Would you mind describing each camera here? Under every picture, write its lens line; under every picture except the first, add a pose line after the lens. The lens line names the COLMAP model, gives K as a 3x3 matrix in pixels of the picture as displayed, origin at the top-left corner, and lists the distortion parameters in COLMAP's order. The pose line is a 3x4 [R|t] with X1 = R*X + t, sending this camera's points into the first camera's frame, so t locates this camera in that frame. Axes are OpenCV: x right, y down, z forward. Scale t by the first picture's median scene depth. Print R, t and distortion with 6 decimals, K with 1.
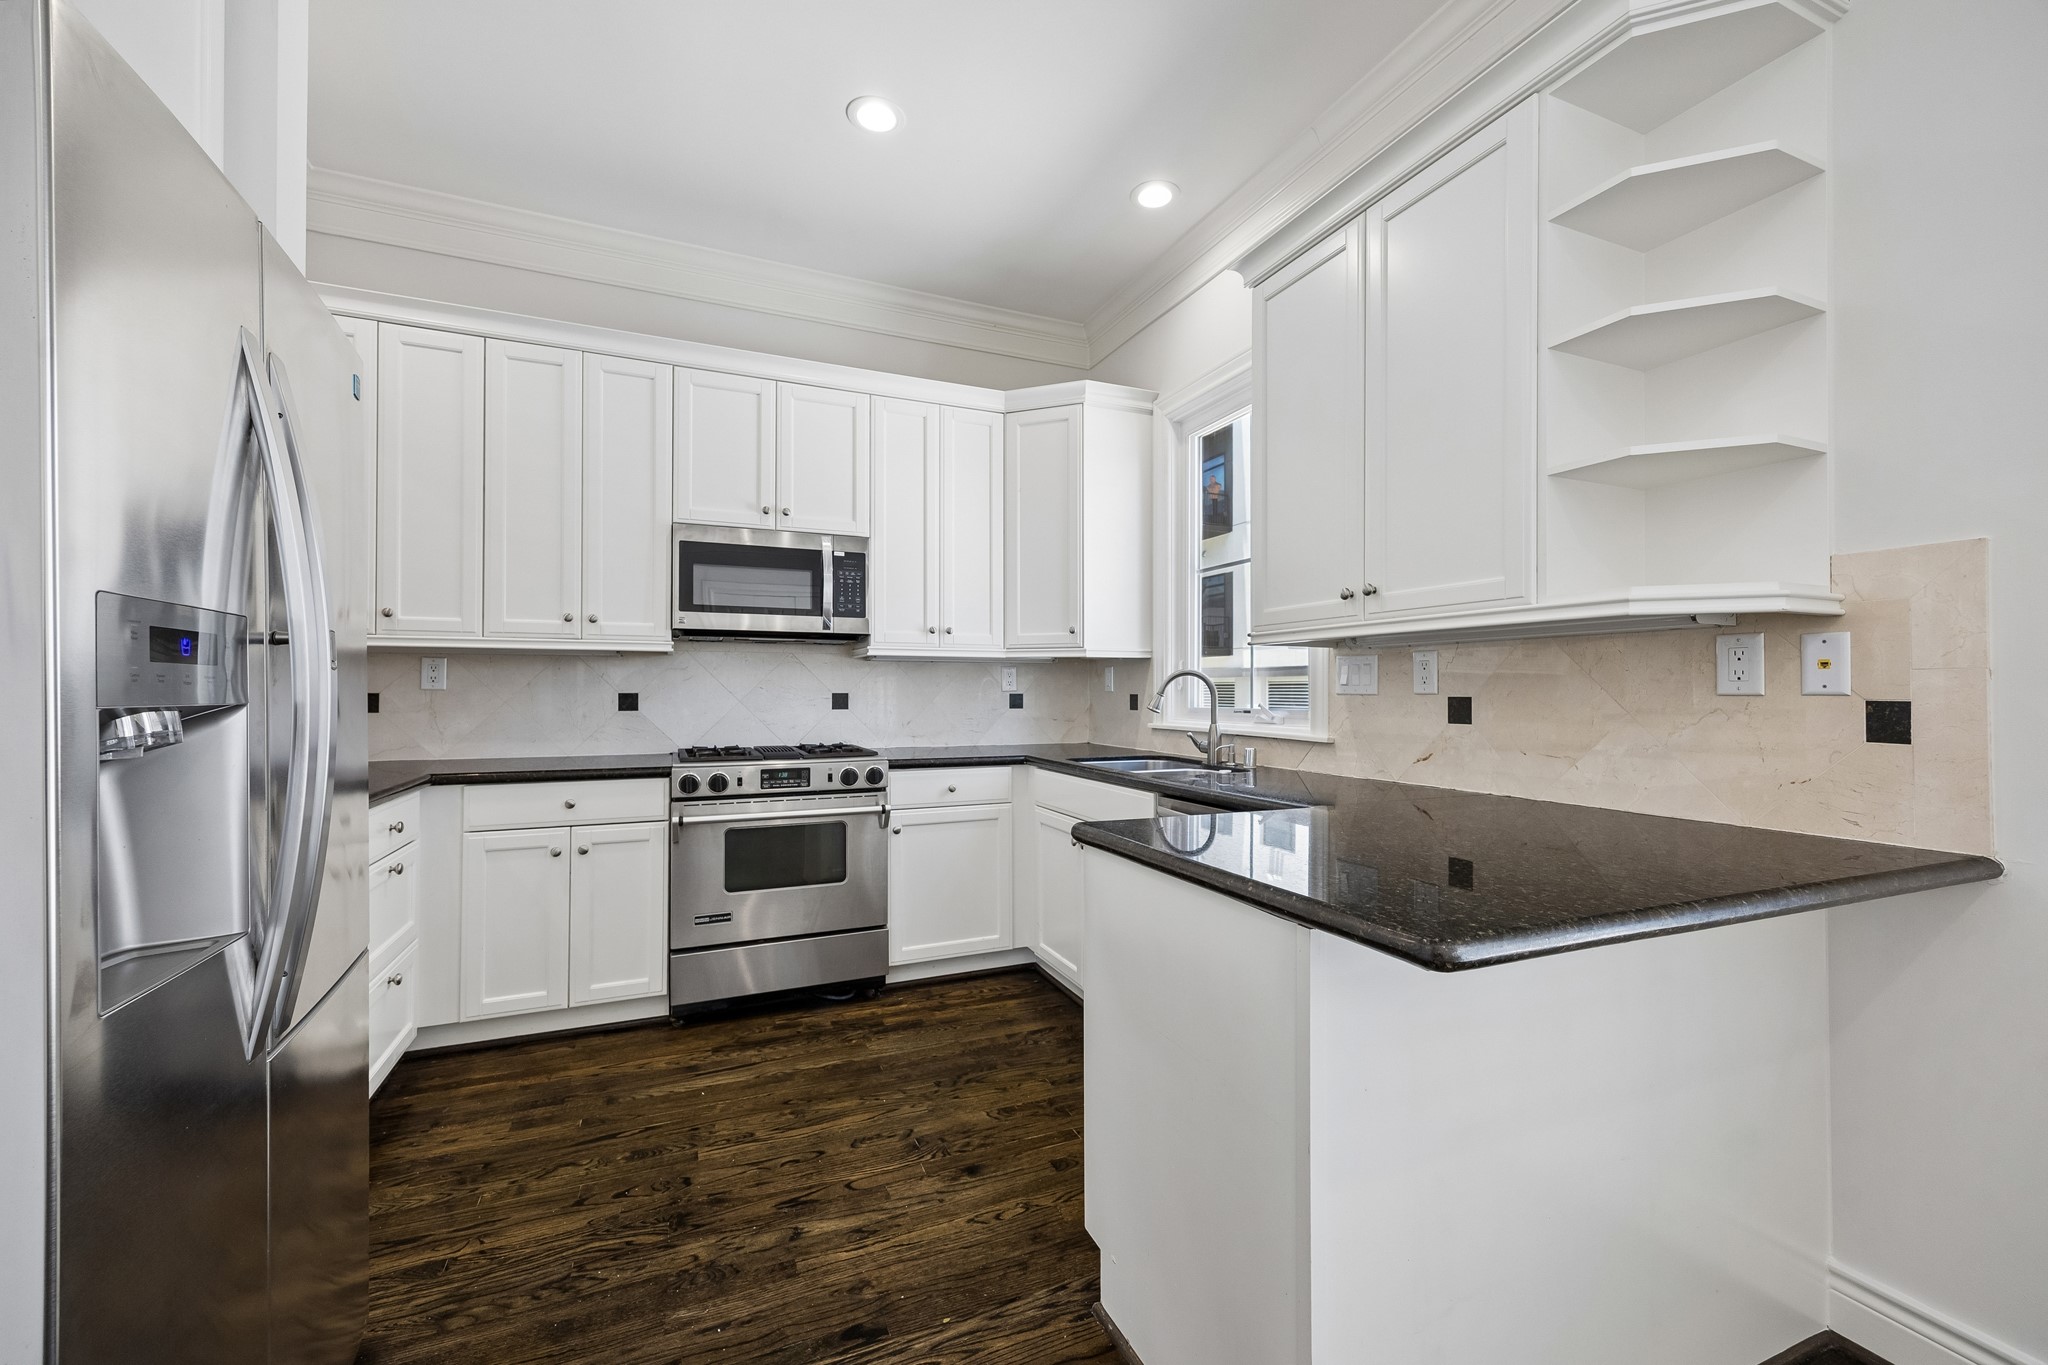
lens RADIAL K [[810.8, 0, 1024.0], [0, 810.8, 682.5], [0, 0, 1]] dist [0.000336, 0.000124]
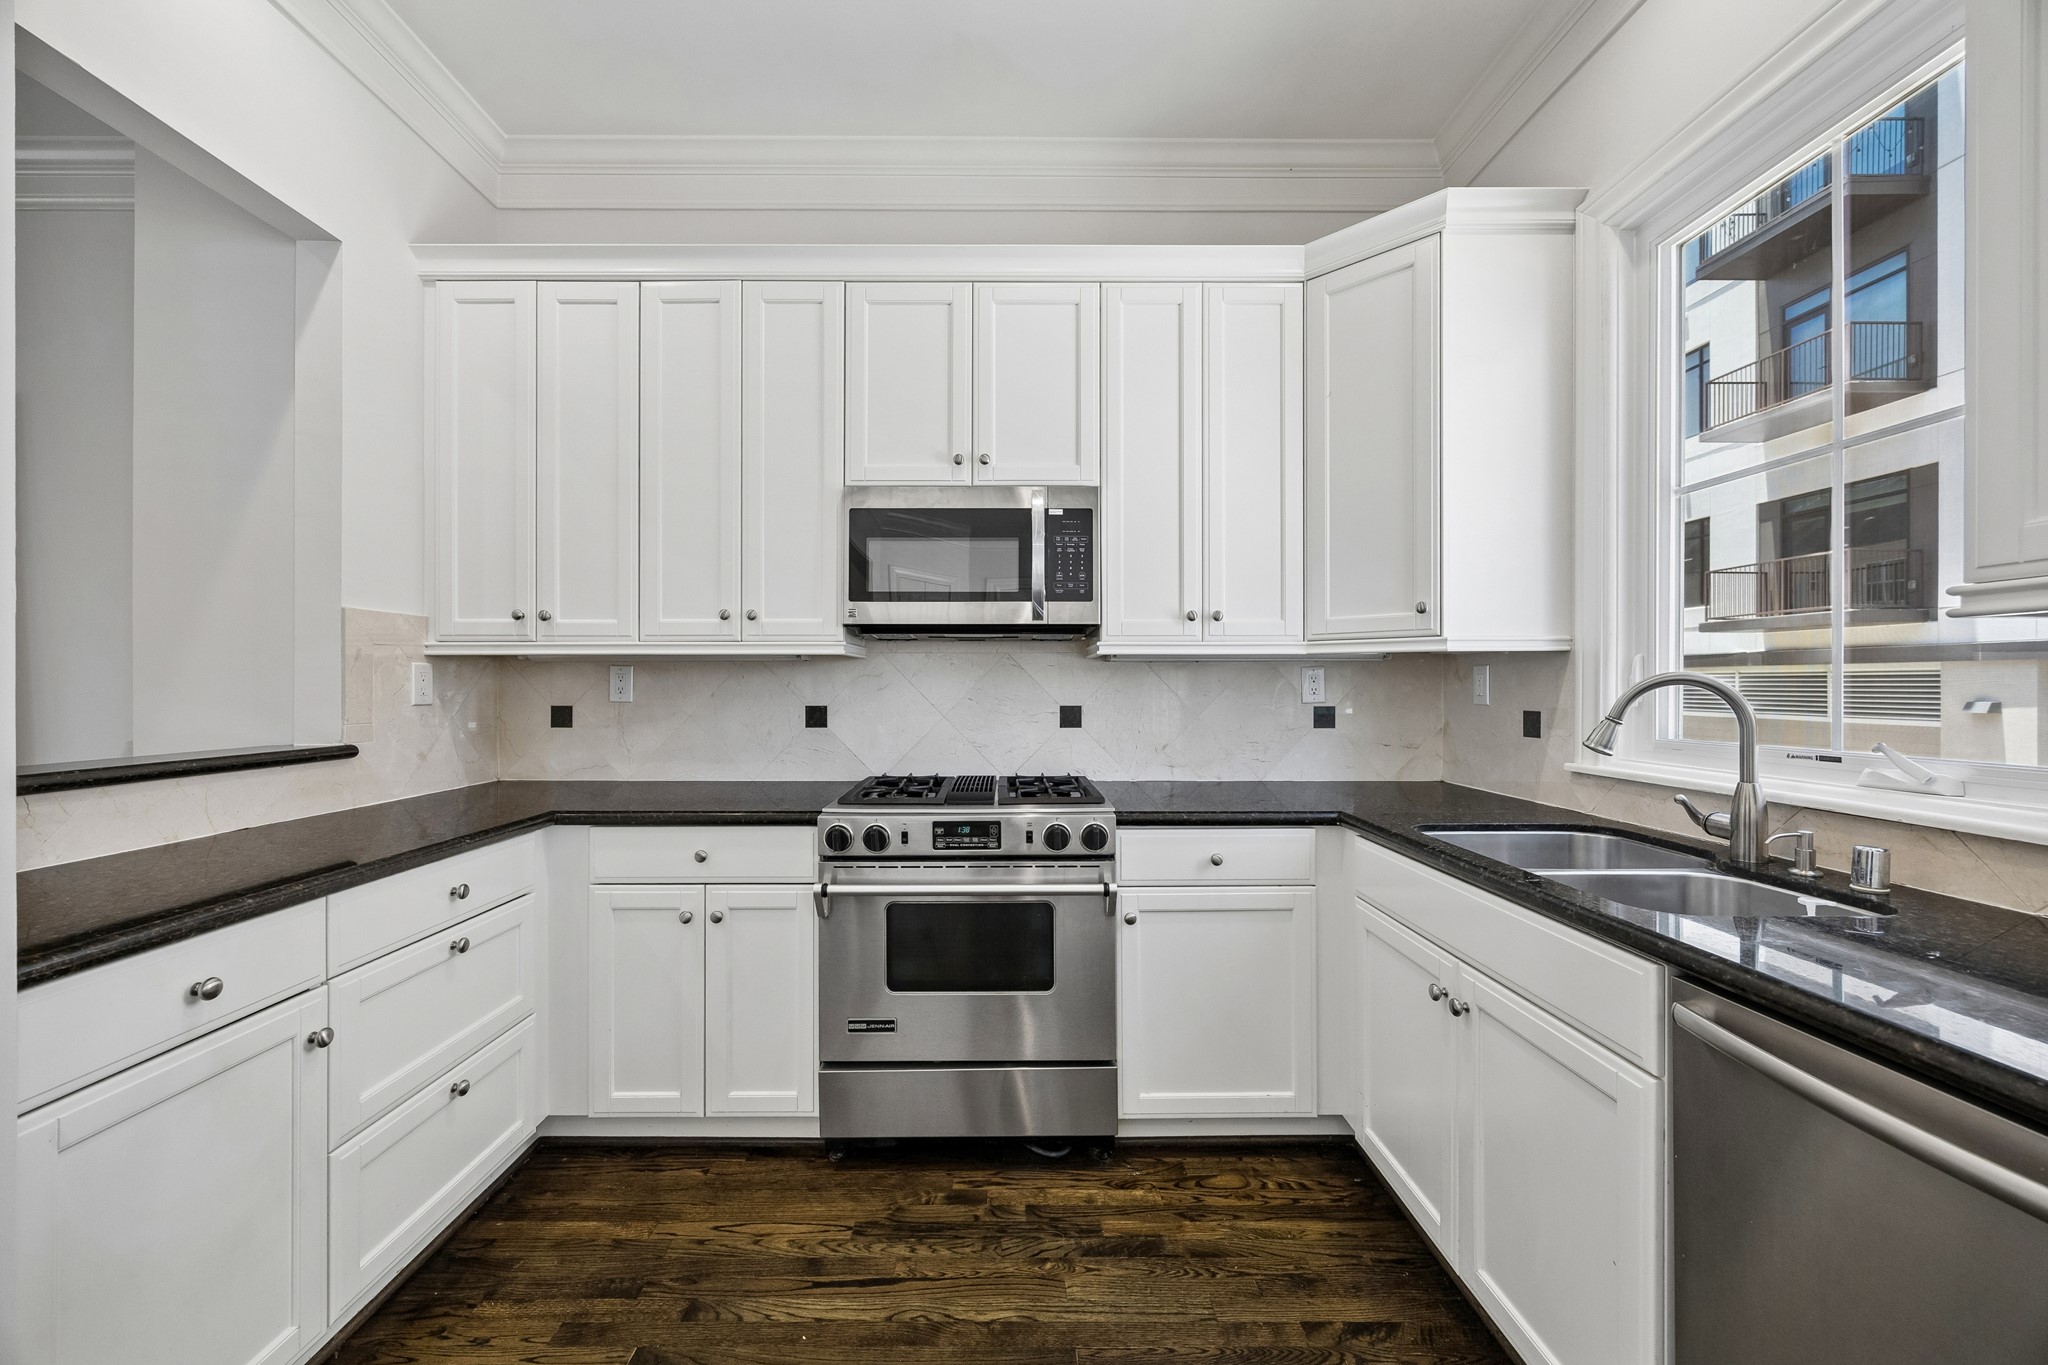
lens RADIAL K [[786.9, 0, 1024.2], [0, 786.9, 689.7], [0, 0, 1]] dist [-0.002271, -0.000058]
pose [[0.929461, -0.000680, -0.368919, -0.000282], [0.006457, 0.999875, 0.014427, -0.014623], [0.368863, -0.015792, 0.929350, 0.374519]]
